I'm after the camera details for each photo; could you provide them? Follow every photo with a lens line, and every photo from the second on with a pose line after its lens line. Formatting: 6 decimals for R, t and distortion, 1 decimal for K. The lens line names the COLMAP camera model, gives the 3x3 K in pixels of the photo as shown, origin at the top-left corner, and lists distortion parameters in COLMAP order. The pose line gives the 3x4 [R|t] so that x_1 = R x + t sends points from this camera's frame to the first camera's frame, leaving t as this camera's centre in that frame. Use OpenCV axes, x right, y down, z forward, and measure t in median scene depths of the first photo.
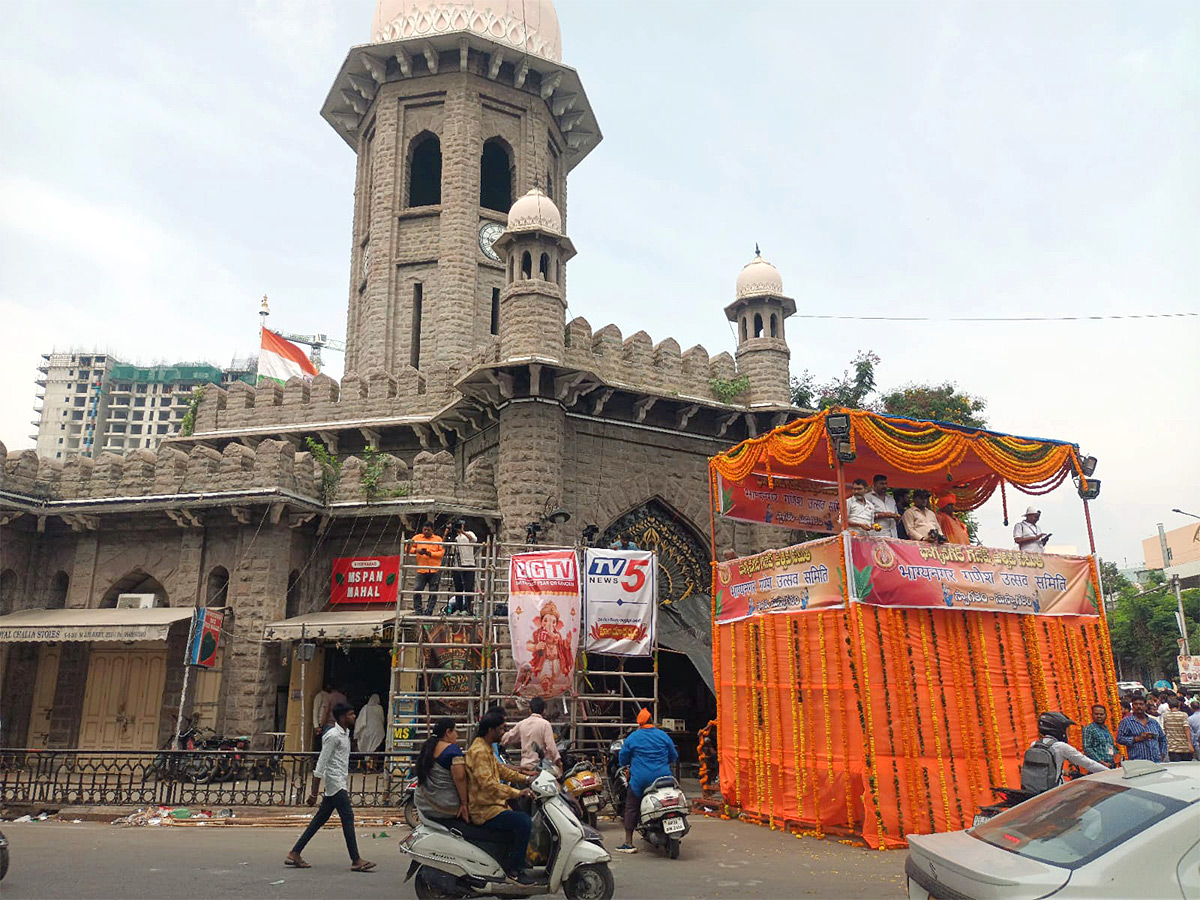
lens RADIAL K [[901.6, 0, 602.8], [0, 901.6, 486.4], [0, 0, 1]] dist [0.085169, -0.174866]
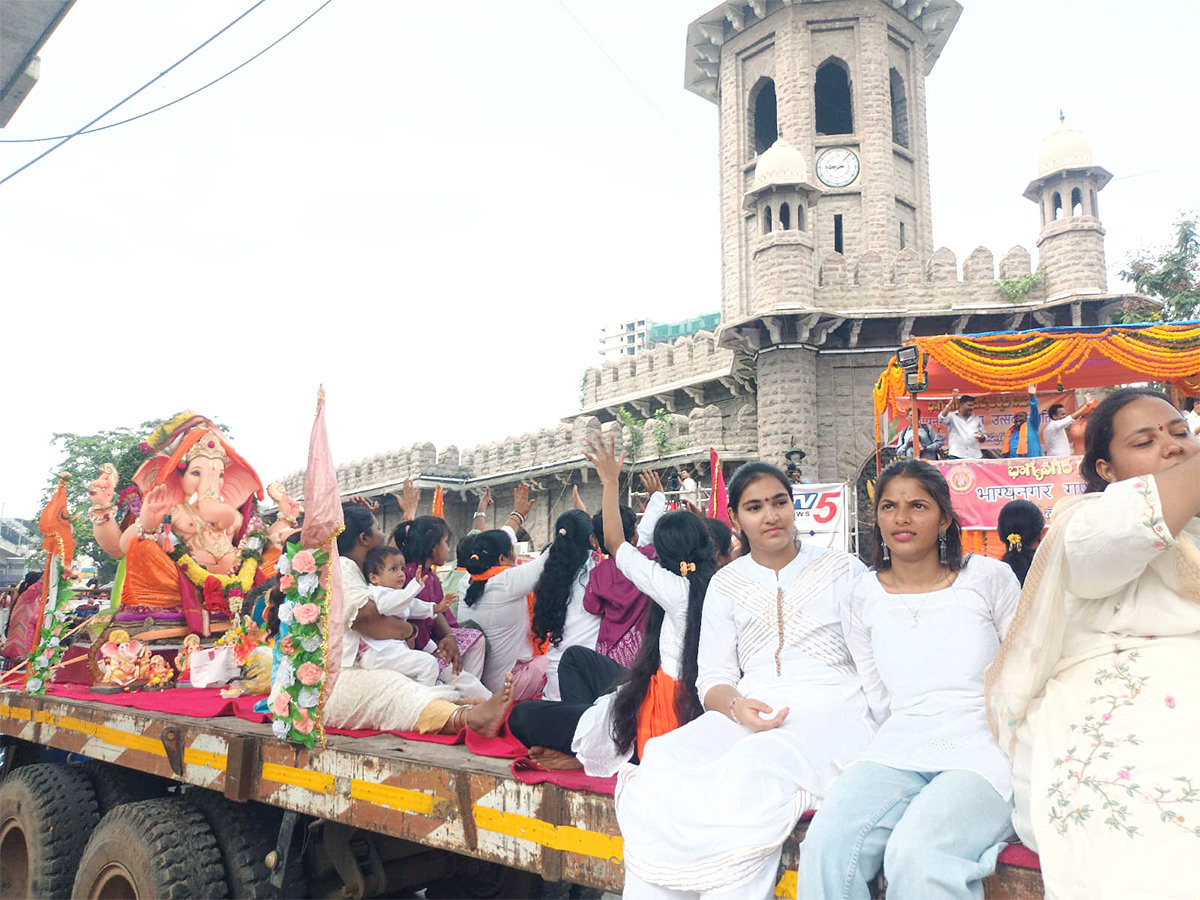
lens RADIAL K [[921.5, 0, 563.8], [0, 921.5, 491.8], [0, 0, 1]] dist [0.059777, -0.099850]
pose [[0.799588, -0.082797, -0.594814, 0.230426], [0.139079, 0.989054, 0.049284, -0.009416], [0.584222, -0.122133, 0.802351, -0.037262]]
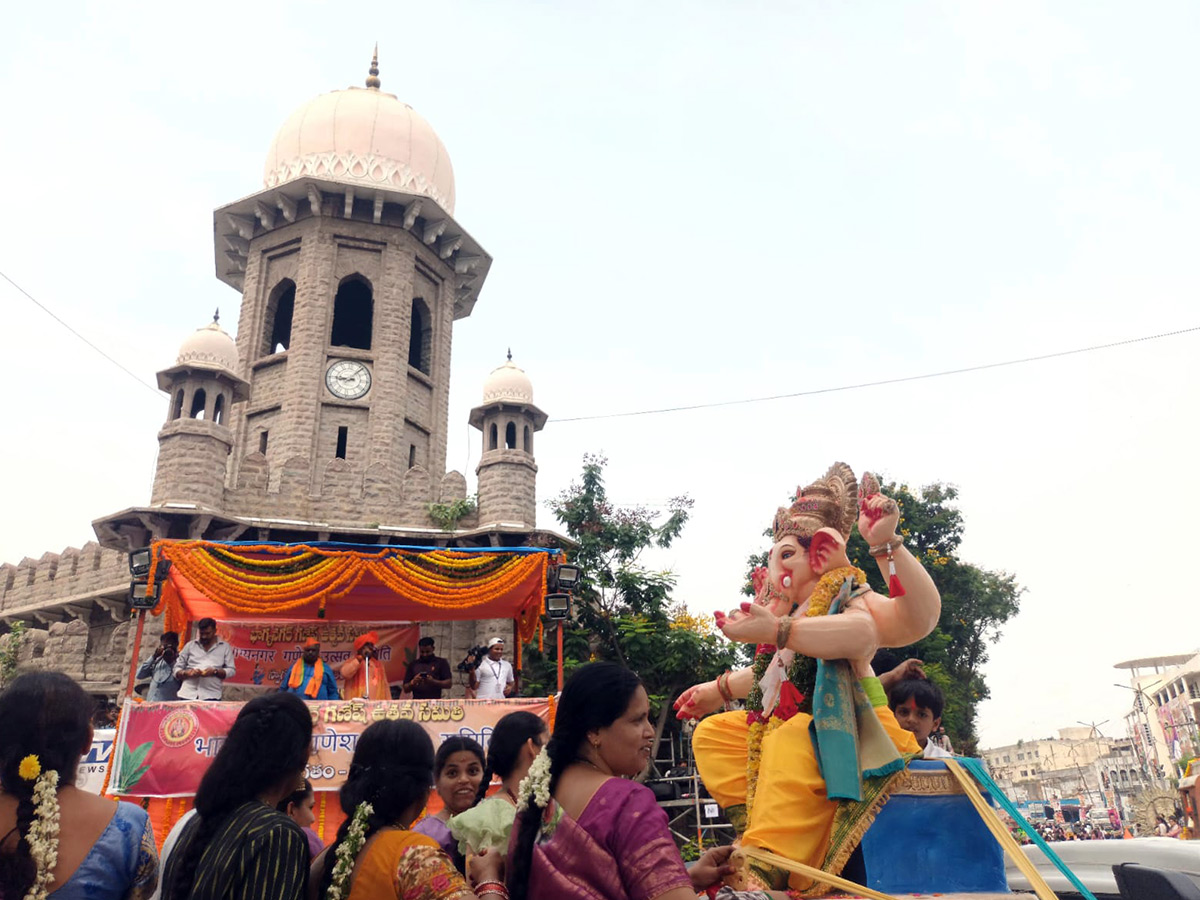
lens RADIAL K [[962.2, 0, 600.0], [0, 962.2, 450.0], [0, 0, 1]] dist [0.171574, -0.276266]
pose [[0.974062, -0.115567, -0.194545, 0.342334], [0.079358, 0.979607, -0.184590, 0.011281], [0.211910, 0.164363, 0.963369, 0.095516]]
